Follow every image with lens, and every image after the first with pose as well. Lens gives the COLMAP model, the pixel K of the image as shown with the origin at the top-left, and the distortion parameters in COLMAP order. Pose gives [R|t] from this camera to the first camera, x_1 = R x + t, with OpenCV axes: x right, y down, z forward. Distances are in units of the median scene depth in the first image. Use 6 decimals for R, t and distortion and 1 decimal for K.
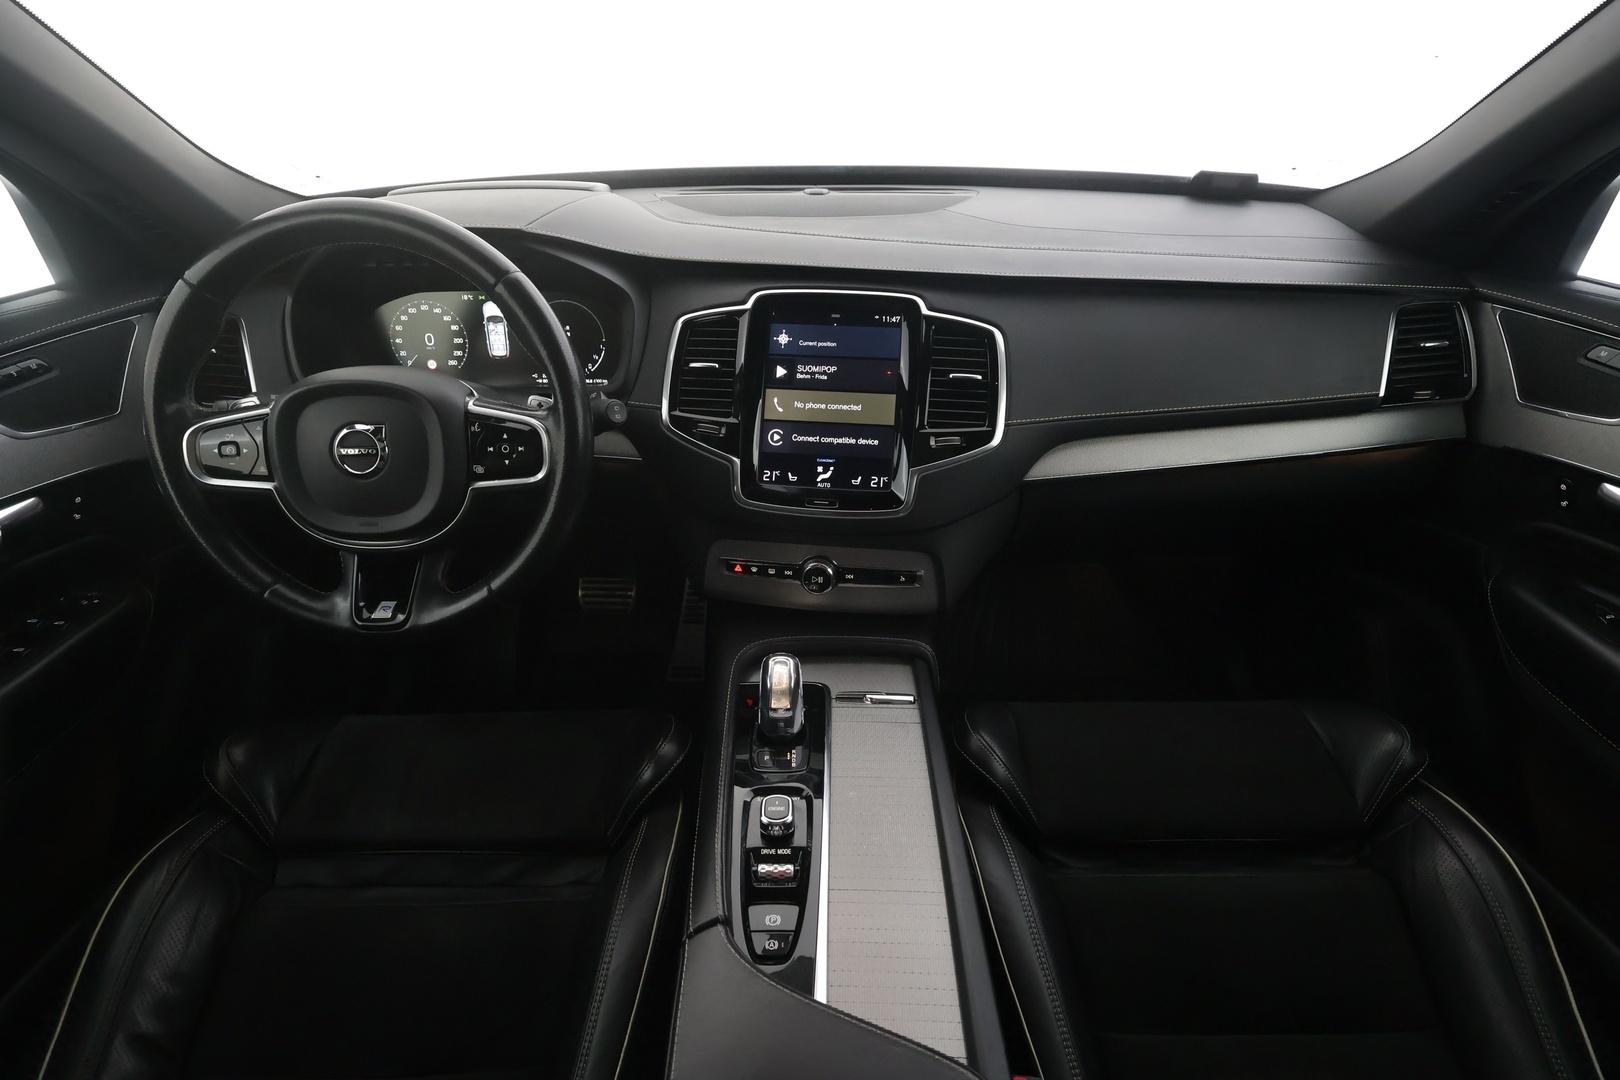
lens RADIAL K [[746.1, 0, 810.7], [0, 746.1, 540.5], [0, 0, 1]] dist [-0.001583, 0.002336]
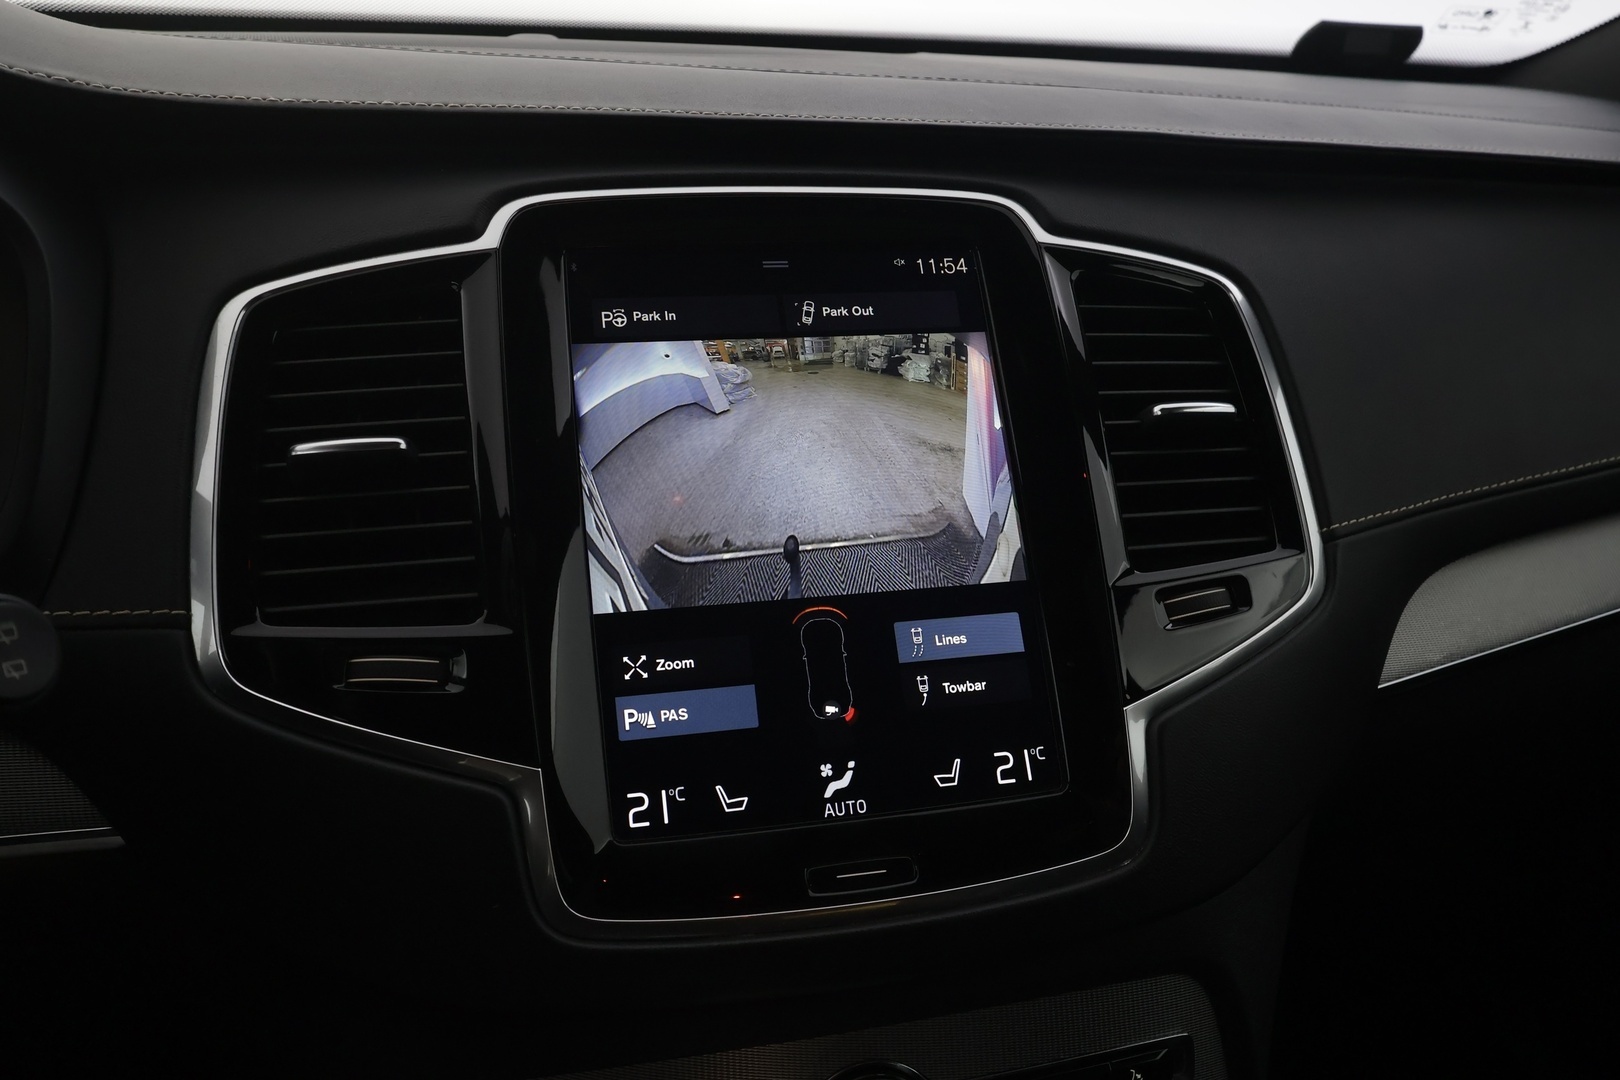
lens RADIAL K [[1267.5, 0, 806.2], [0, 1267.5, 546.9], [0, 0, 1]] dist [-0.004618, 0.013703]
pose [[0.932190, -0.105564, 0.346235, -0.152772], [0.178780, 0.965990, -0.186818, -0.082634], [-0.314738, 0.236049, 0.919359, 0.529967]]
